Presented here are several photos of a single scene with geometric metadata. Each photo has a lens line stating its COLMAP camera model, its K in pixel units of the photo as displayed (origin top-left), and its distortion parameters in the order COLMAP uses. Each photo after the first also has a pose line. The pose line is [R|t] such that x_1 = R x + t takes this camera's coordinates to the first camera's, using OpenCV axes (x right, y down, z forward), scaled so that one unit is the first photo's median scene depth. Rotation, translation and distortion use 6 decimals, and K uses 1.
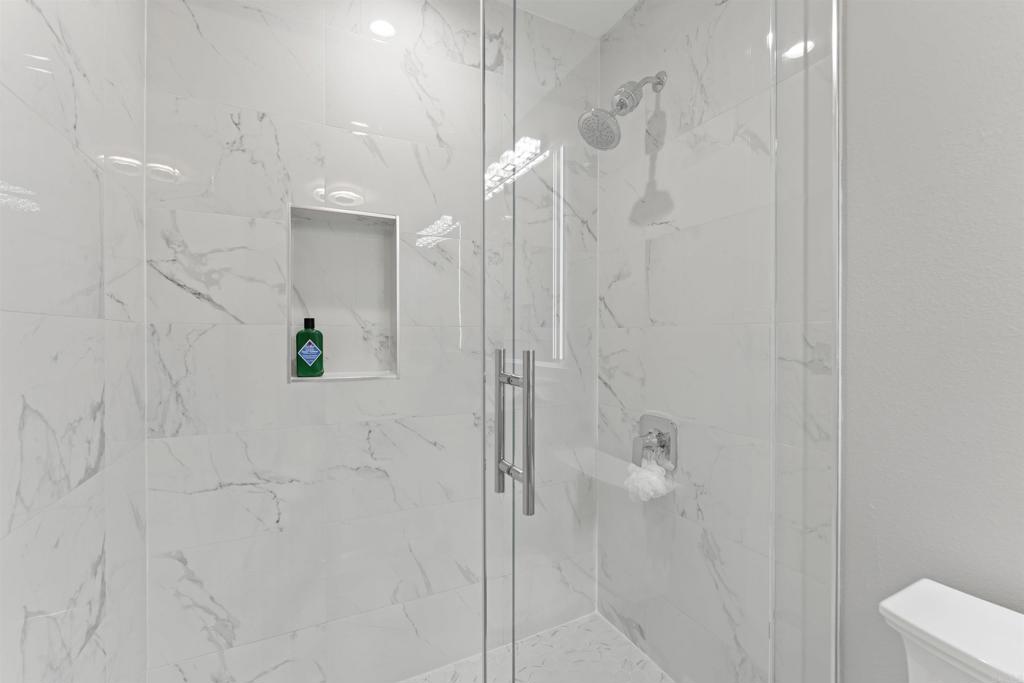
lens RADIAL K [[525.1, 0, 512.0], [0, 525.1, 341.5], [0, 0, 1]] dist [-0.000733, 0.000023]
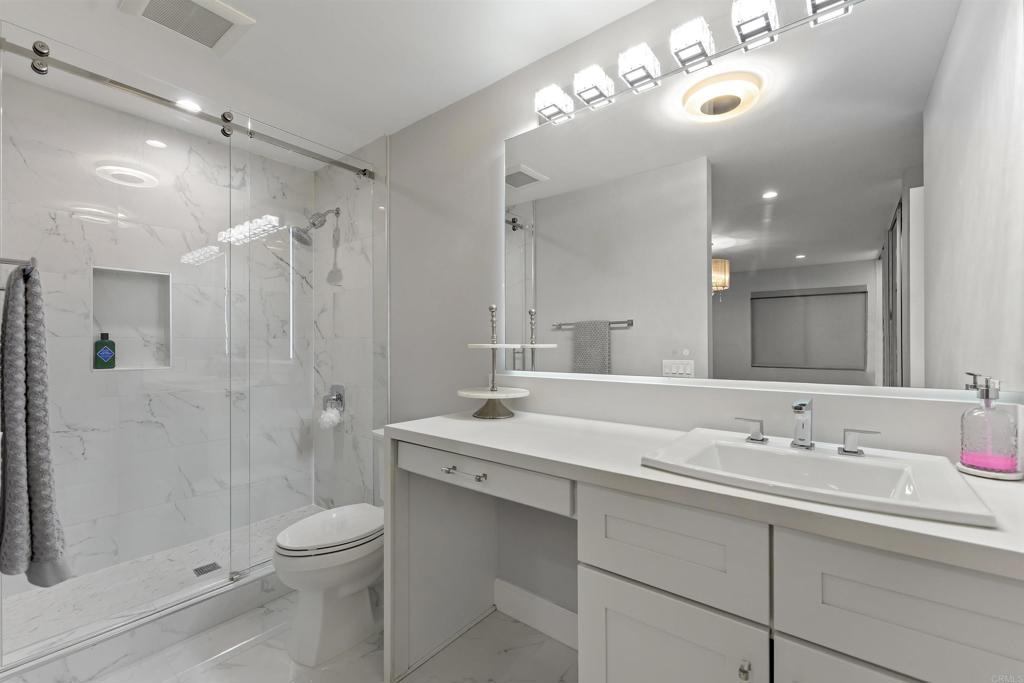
lens RADIAL K [[437.4, 0, 509.9], [0, 437.4, 344.4], [0, 0, 1]] dist [0.001244, 0.000773]
pose [[0.894990, -0.003341, 0.446074, 0.132296], [0.008122, 0.999928, -0.008807, 0.012552], [-0.446013, 0.011505, 0.894953, -0.754977]]
